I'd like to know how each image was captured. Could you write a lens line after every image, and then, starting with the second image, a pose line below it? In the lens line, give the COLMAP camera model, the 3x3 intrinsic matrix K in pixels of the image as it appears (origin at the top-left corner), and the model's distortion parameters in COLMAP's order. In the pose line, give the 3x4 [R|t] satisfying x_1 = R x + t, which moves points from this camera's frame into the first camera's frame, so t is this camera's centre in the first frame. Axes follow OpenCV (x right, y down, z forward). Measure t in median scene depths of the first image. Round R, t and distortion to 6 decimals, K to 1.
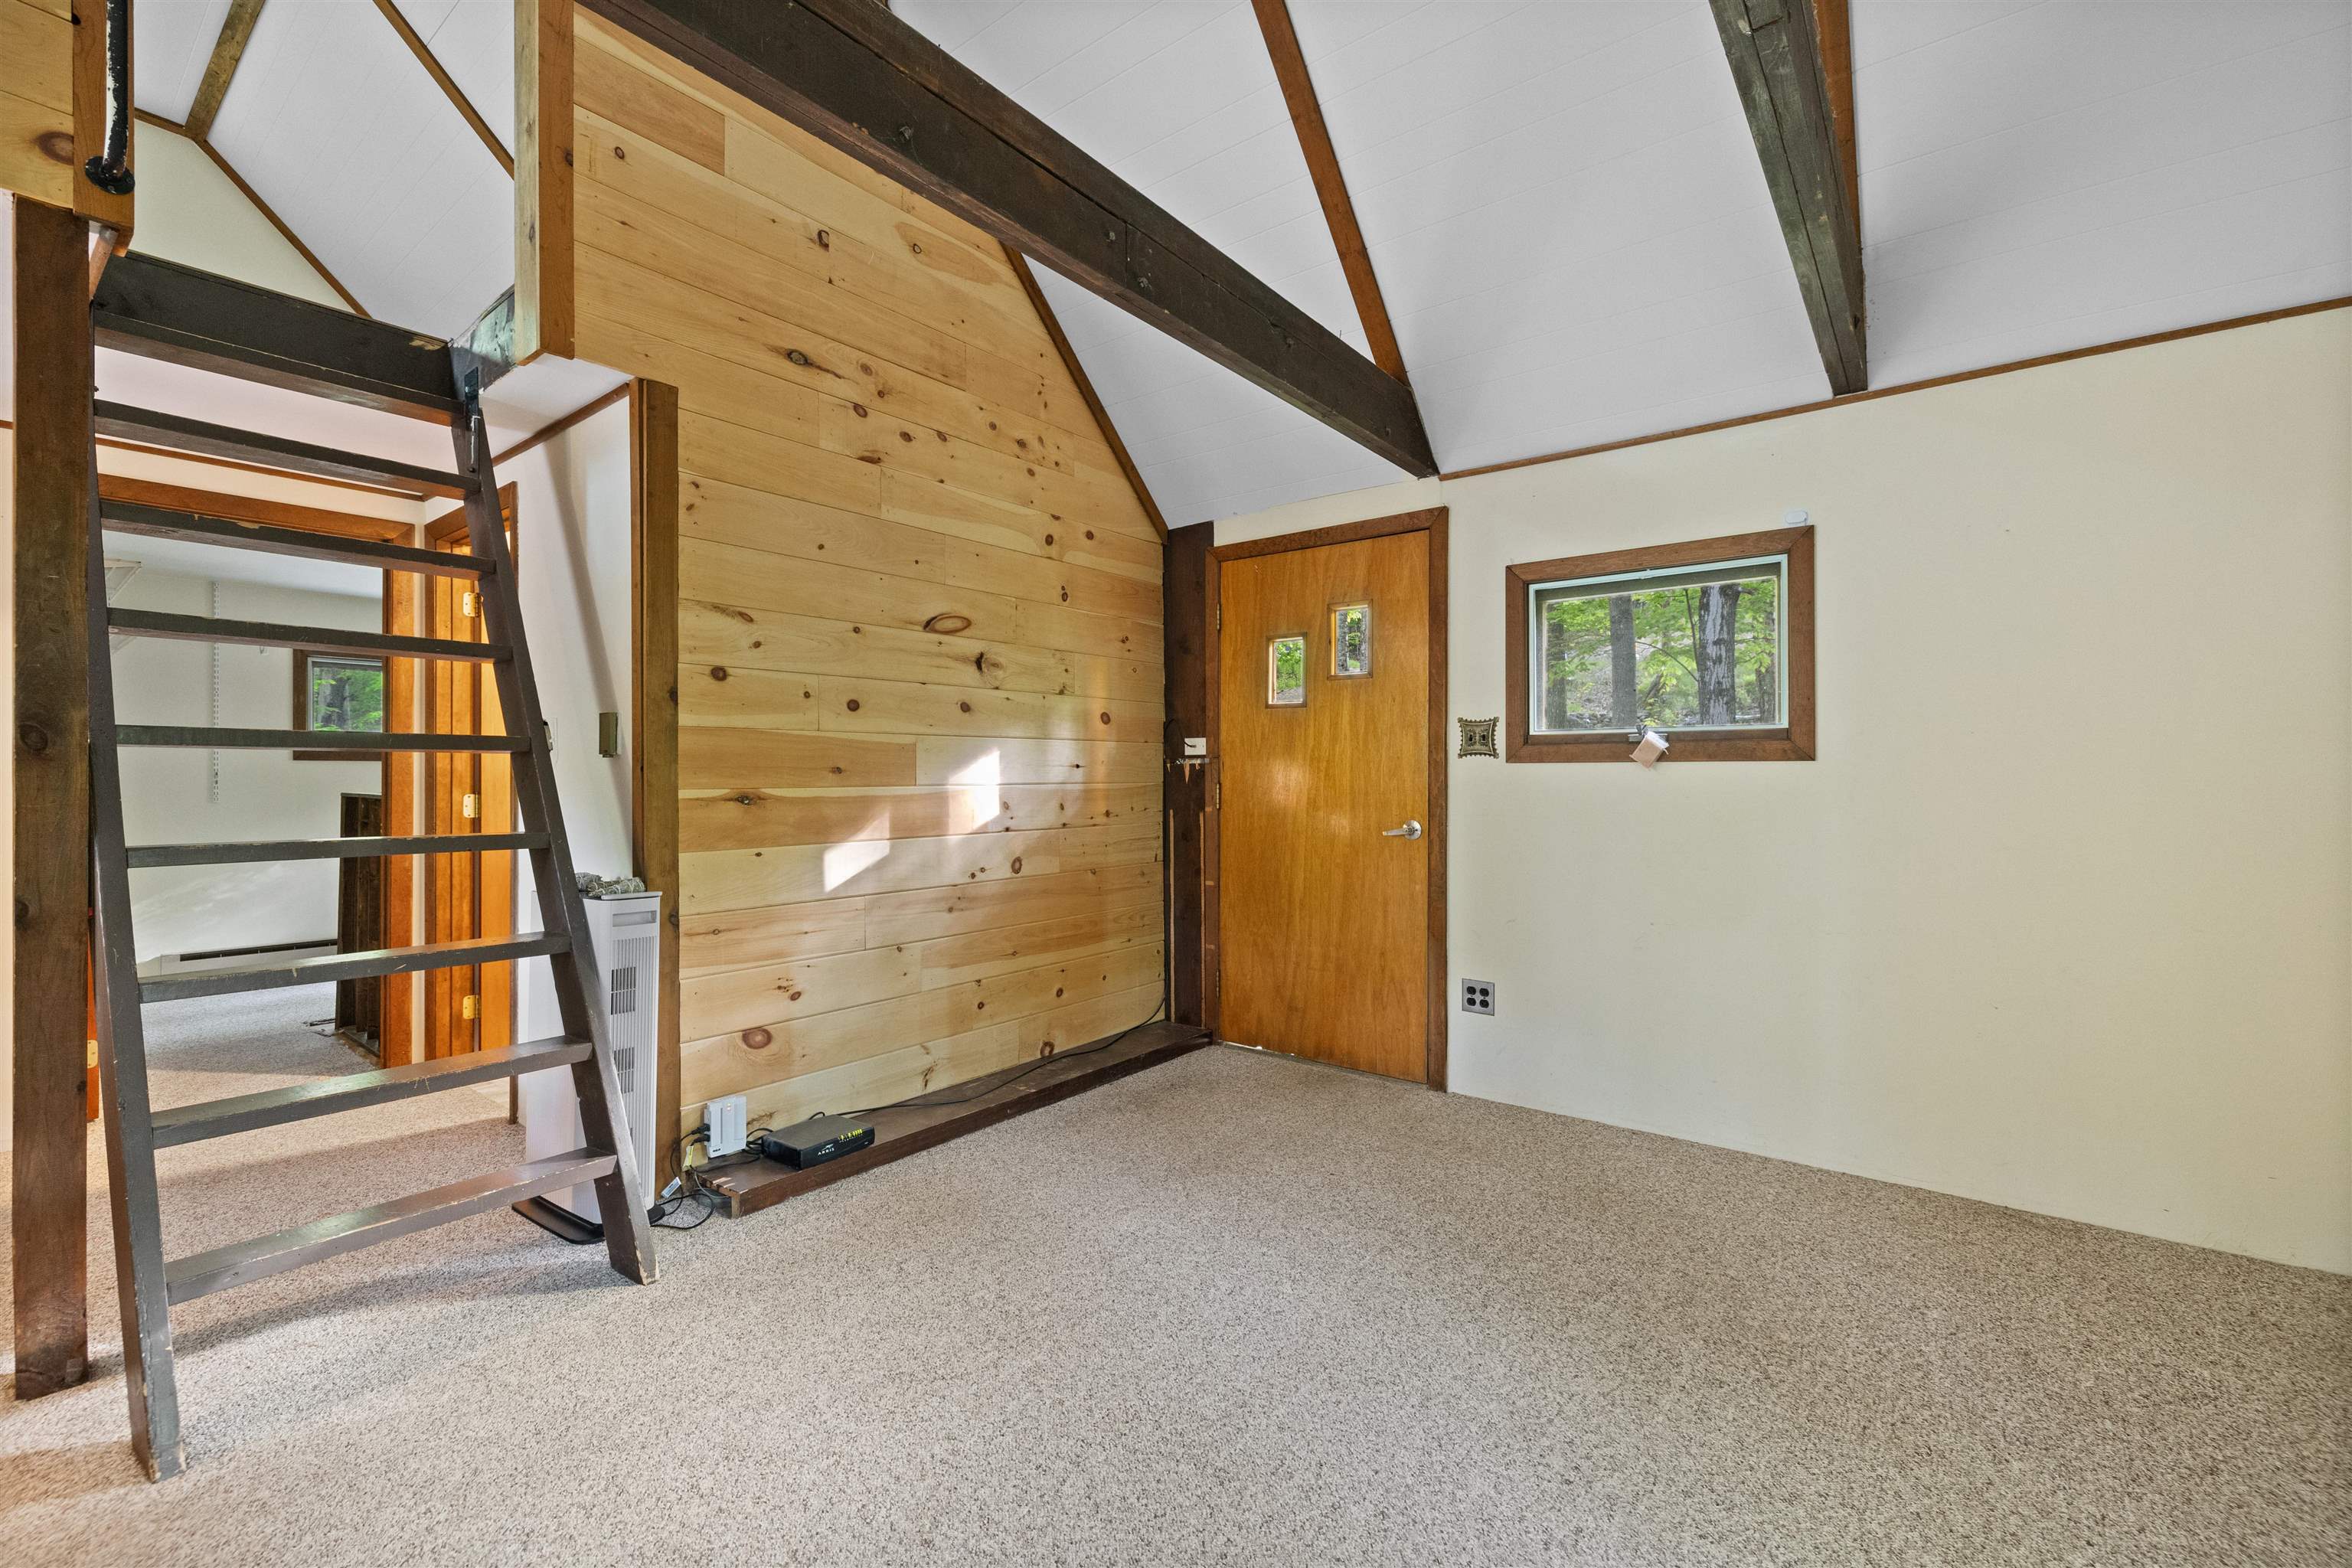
lens RADIAL K [[983.9, 0, 1177.8], [0, 983.9, 785.7], [0, 0, 1]] dist [0.000143, -0.000001]
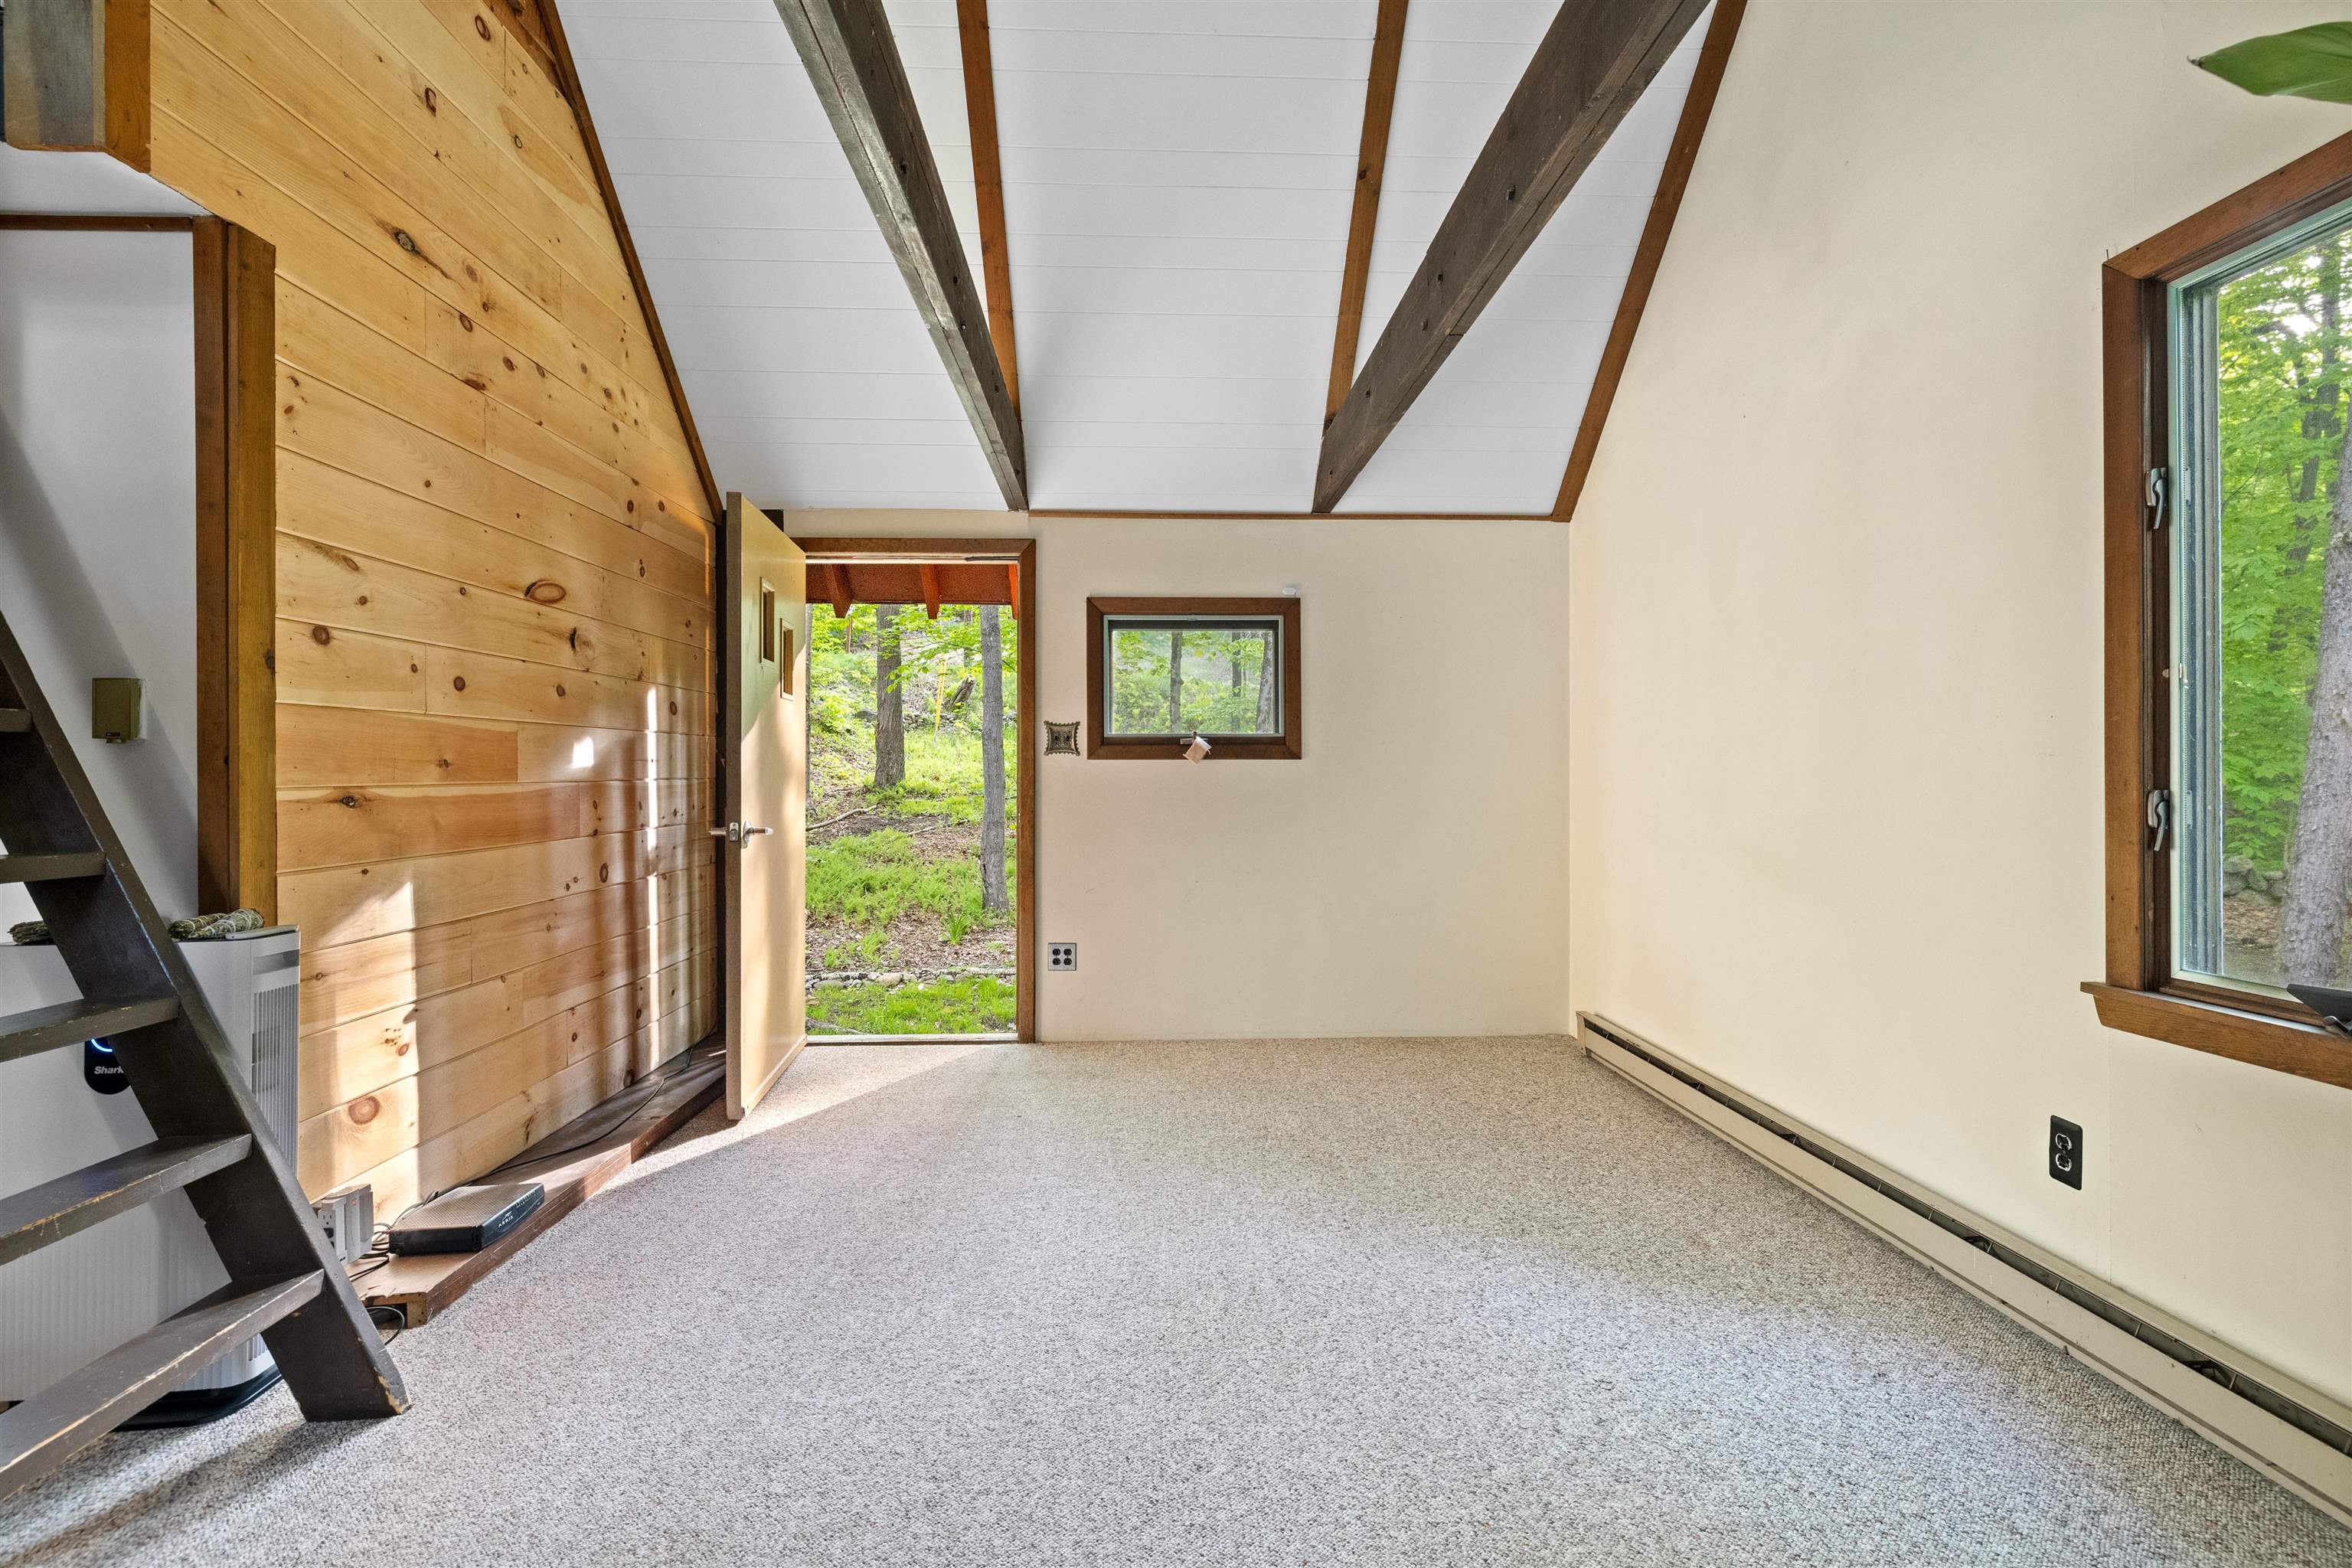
lens RADIAL K [[993.4, 0, 1176.0], [0, 993.4, 784.0], [0, 0, 1]] dist [0.003400, 0.000538]
pose [[0.766826, -0.009904, 0.641778, -0.401924], [0.009739, 0.999945, 0.003794, 0.003717], [-0.641781, 0.003341, 0.766881, -0.009443]]
